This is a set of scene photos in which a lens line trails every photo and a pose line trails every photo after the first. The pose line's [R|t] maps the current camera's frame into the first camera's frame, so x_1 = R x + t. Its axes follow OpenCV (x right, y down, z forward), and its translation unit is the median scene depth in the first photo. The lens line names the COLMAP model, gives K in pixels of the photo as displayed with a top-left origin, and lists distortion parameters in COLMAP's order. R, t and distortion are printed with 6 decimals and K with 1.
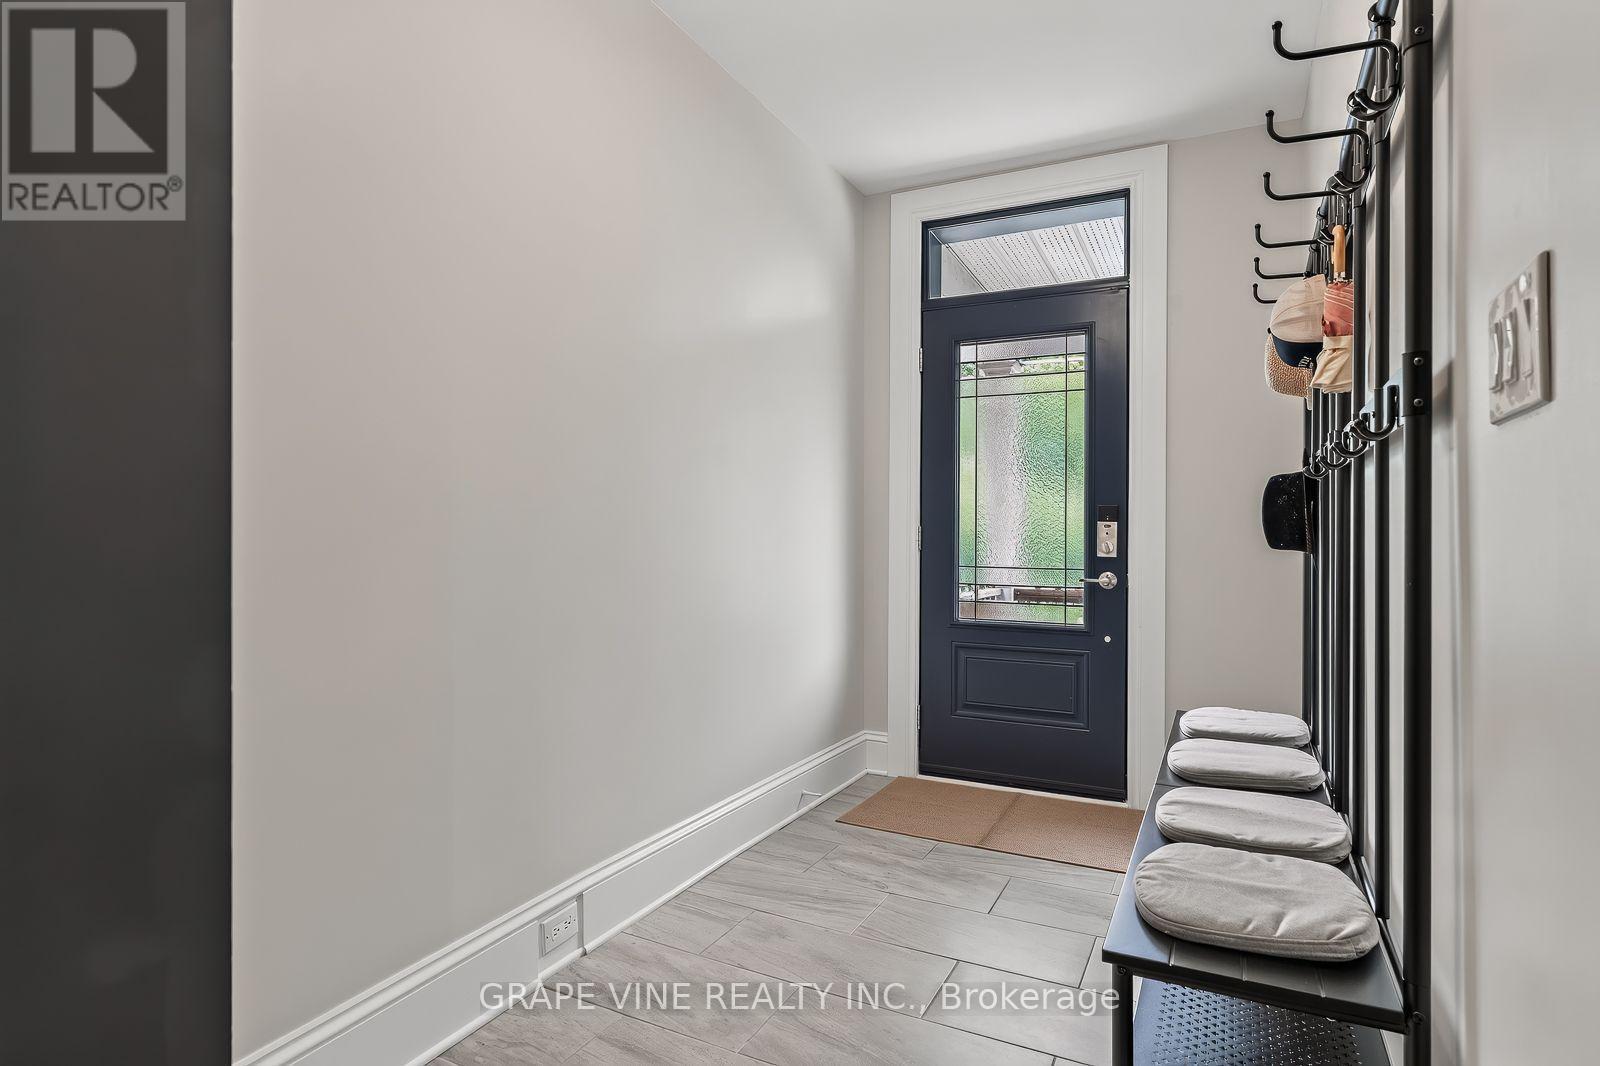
lens RADIAL K [[888.8, 0, 807.2], [0, 888.8, 528.2], [0, 0, 1]] dist [0.000926, 0.000308]
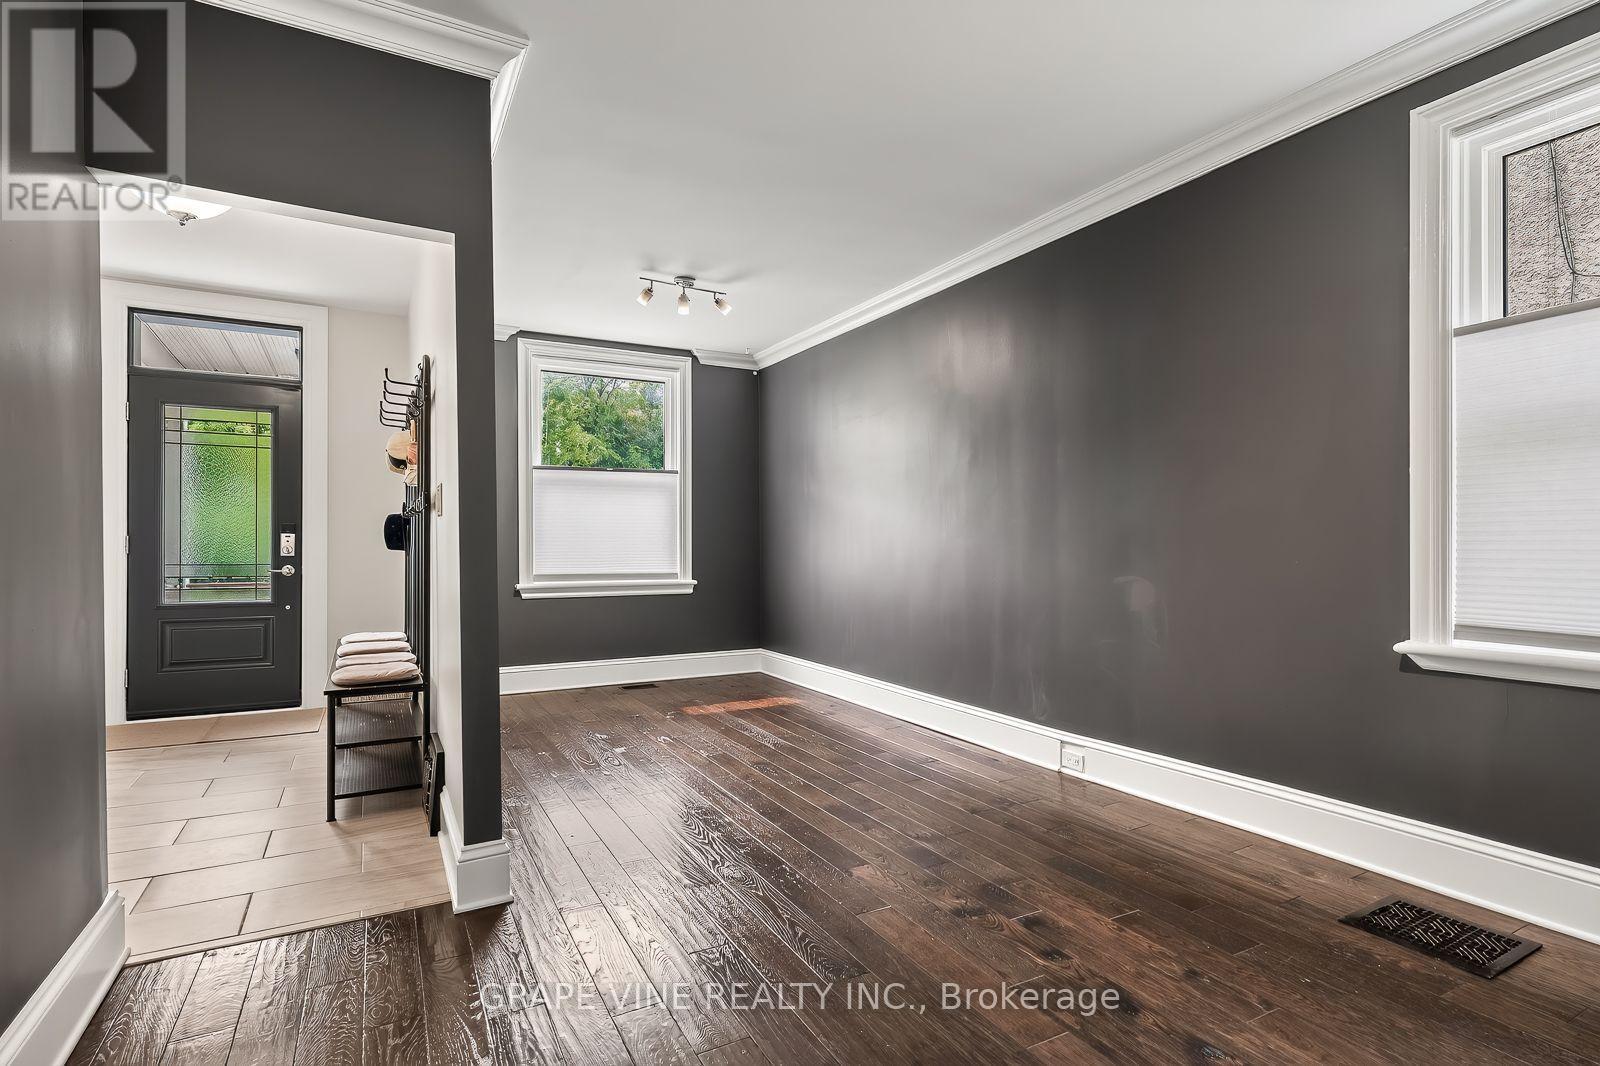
lens RADIAL K [[733.8, 0, 809.4], [0, 733.8, 534.9], [0, 0, 1]] dist [-0.013373, 0.000680]
pose [[0.549580, 0.002587, 0.835437, -0.238534], [-0.003070, 0.999995, -0.001077, -0.006591], [-0.835435, -0.001973, 0.549585, -0.495581]]
